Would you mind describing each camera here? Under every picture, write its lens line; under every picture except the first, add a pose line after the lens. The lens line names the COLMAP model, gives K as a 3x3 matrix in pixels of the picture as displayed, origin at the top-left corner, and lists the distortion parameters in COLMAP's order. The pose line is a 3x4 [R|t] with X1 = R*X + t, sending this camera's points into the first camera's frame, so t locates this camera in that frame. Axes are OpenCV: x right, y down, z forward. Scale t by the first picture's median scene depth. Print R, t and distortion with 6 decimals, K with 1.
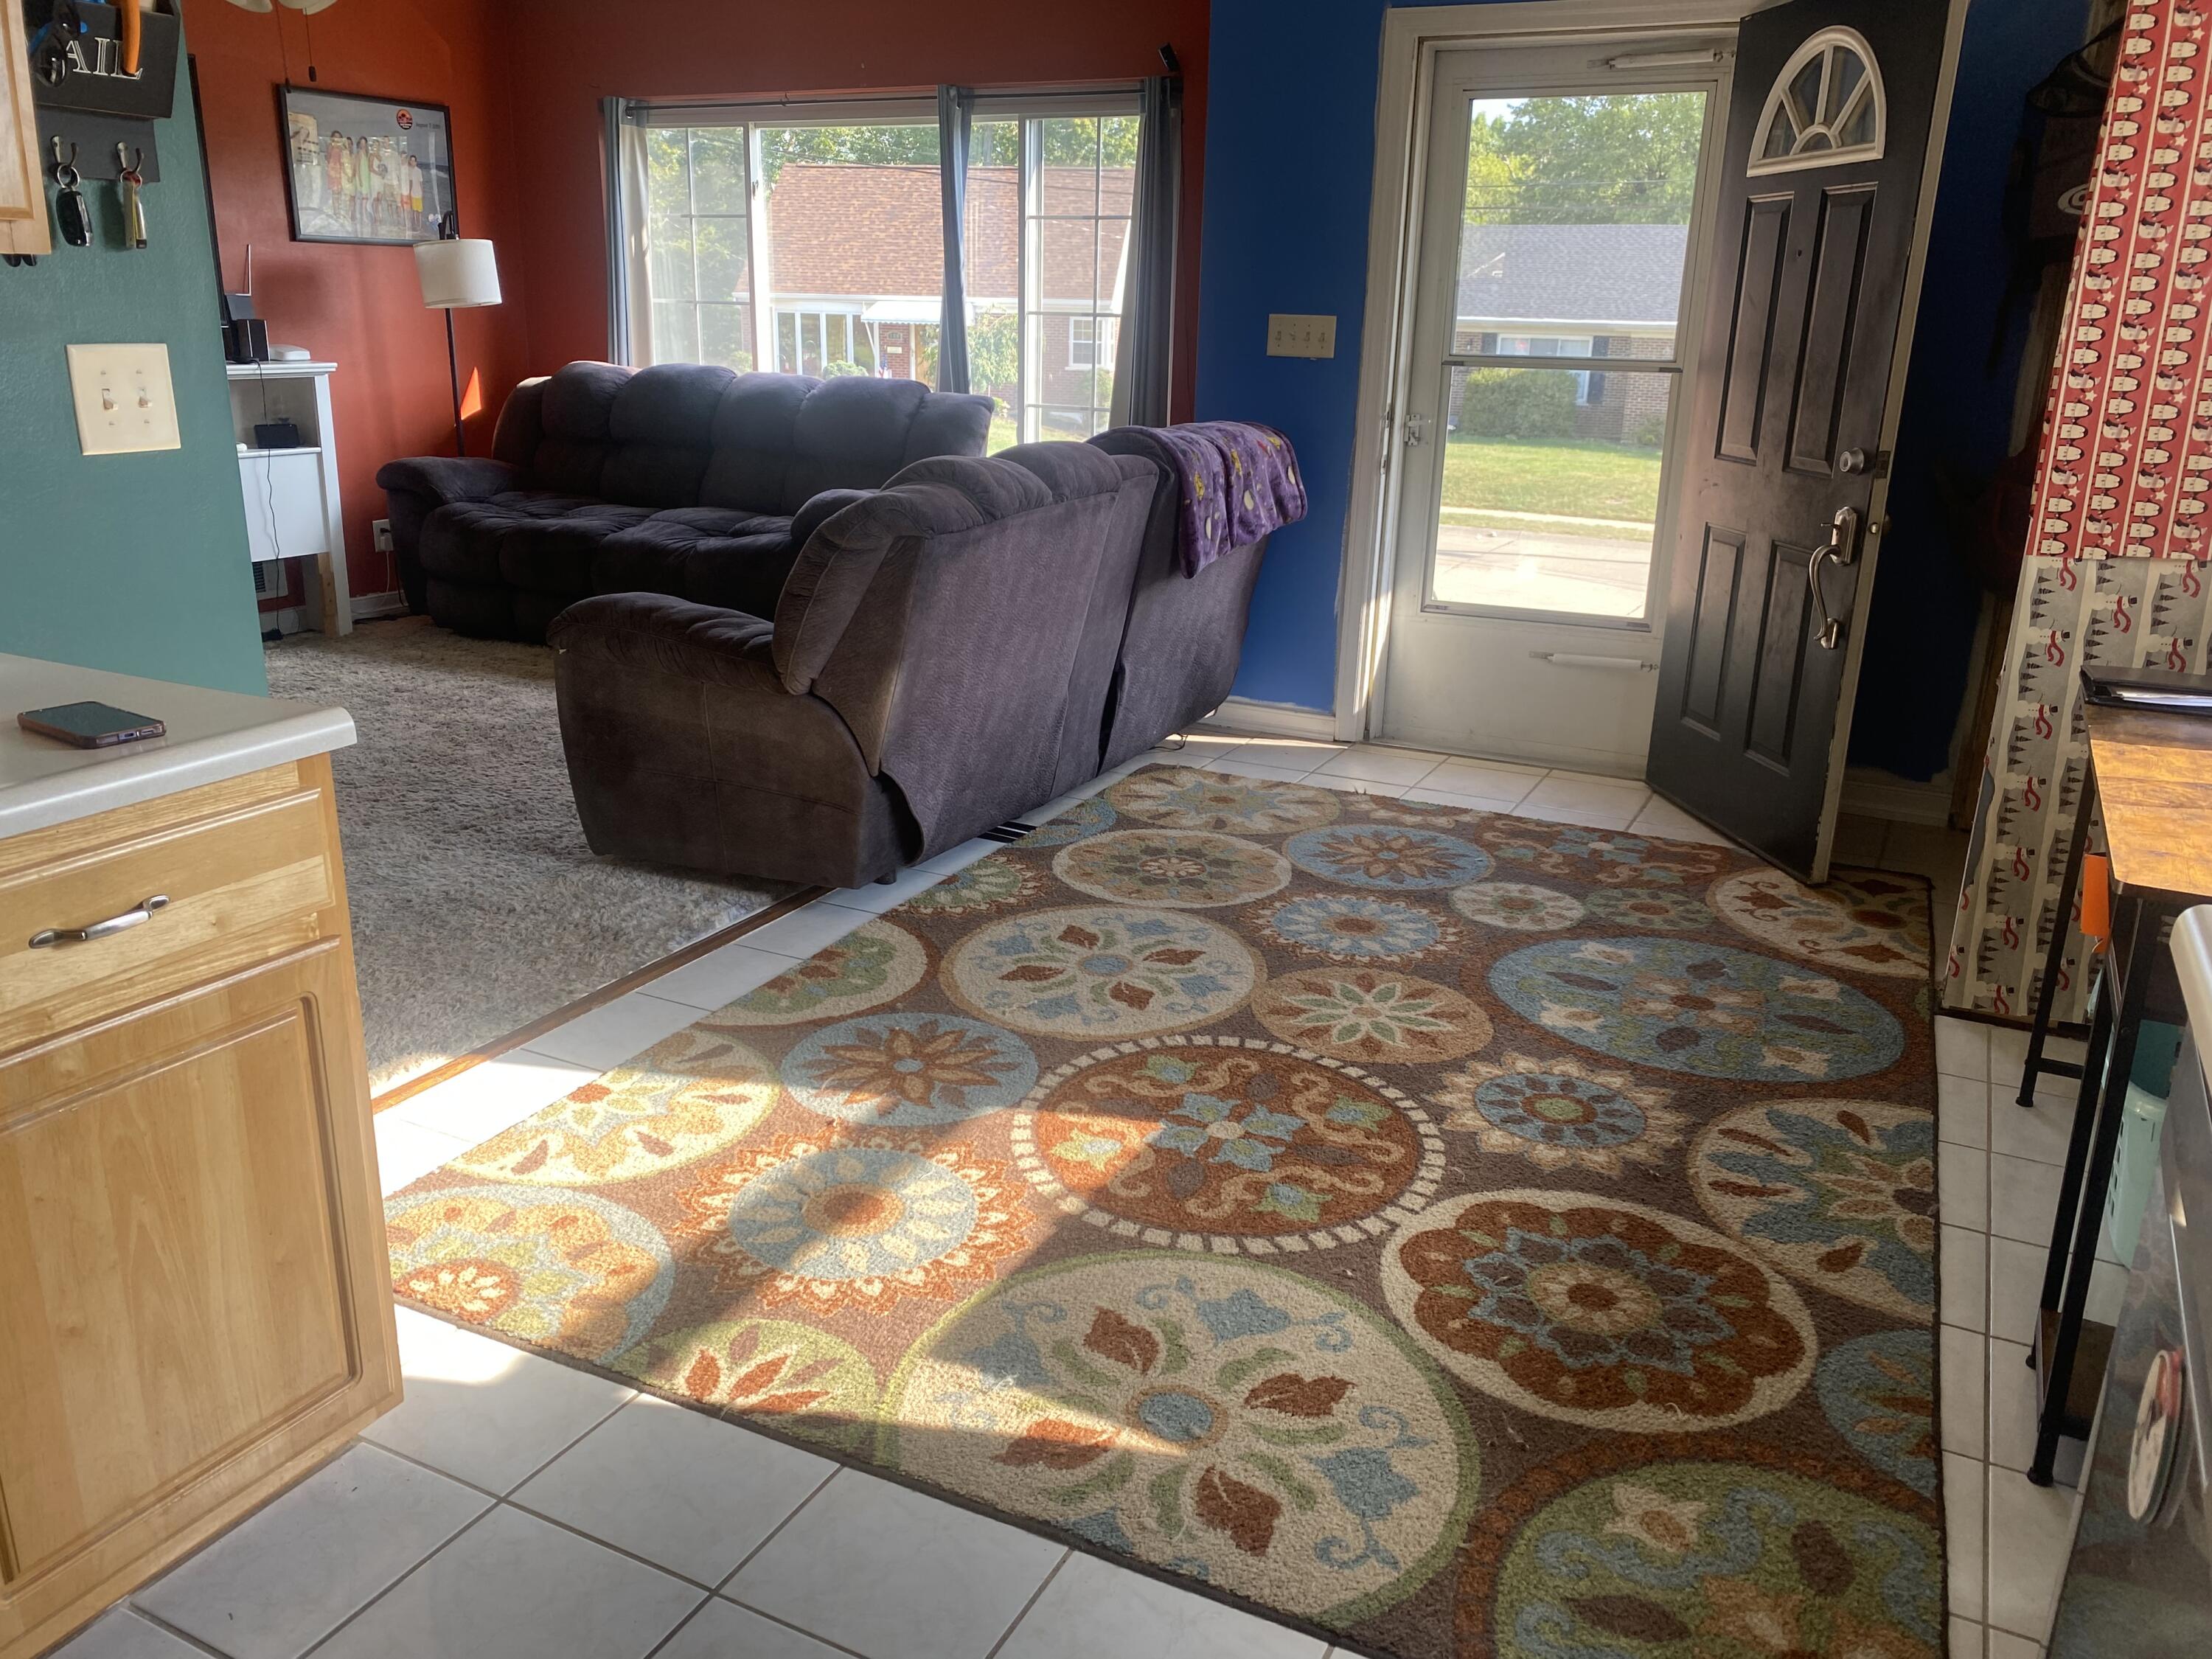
lens RADIAL K [[1689.7, 0, 1109.9], [0, 1689.7, 841.6], [0, 0, 1]] dist [0.068960, -0.104795]
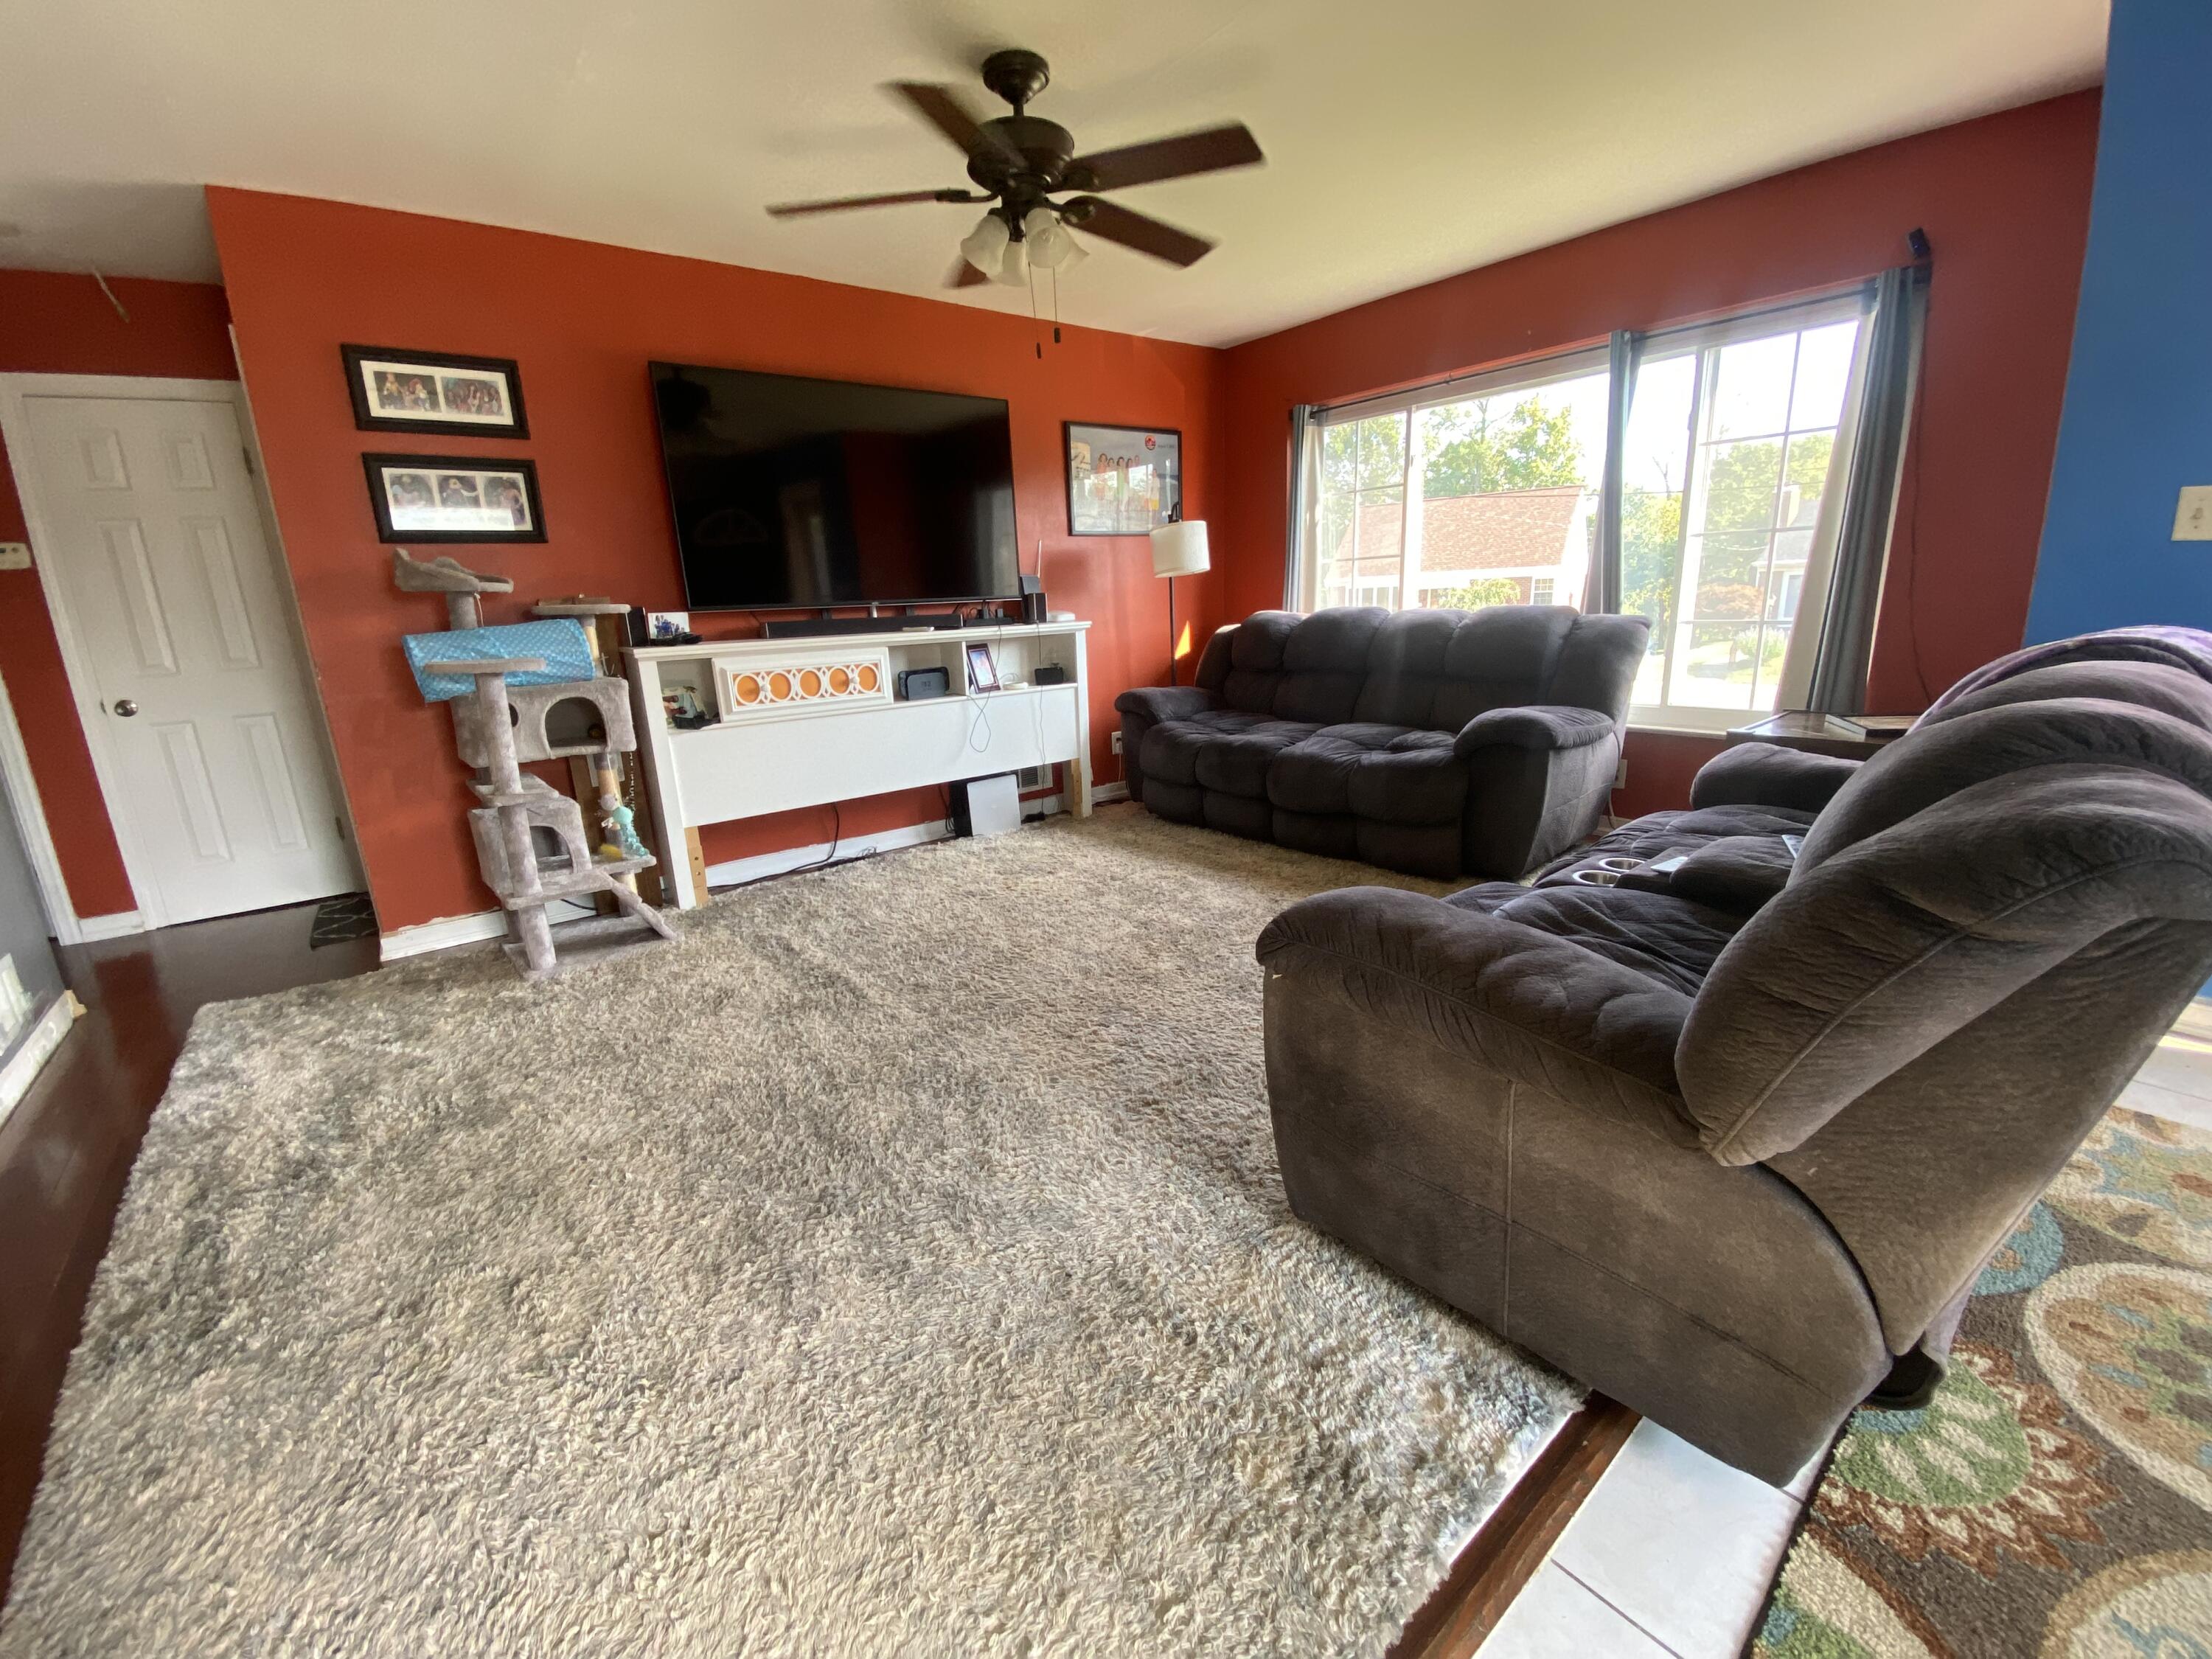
lens RADIAL K [[889.0, 0, 1106.0], [0, 889.0, 829.5], [0, 0, 1]] dist [0.034099, -0.028887]
pose [[0.906989, 0.044354, -0.418813, -0.299090], [-0.062219, 0.997639, -0.029087, -0.205120], [0.416534, 0.052439, 0.907607, 0.801674]]
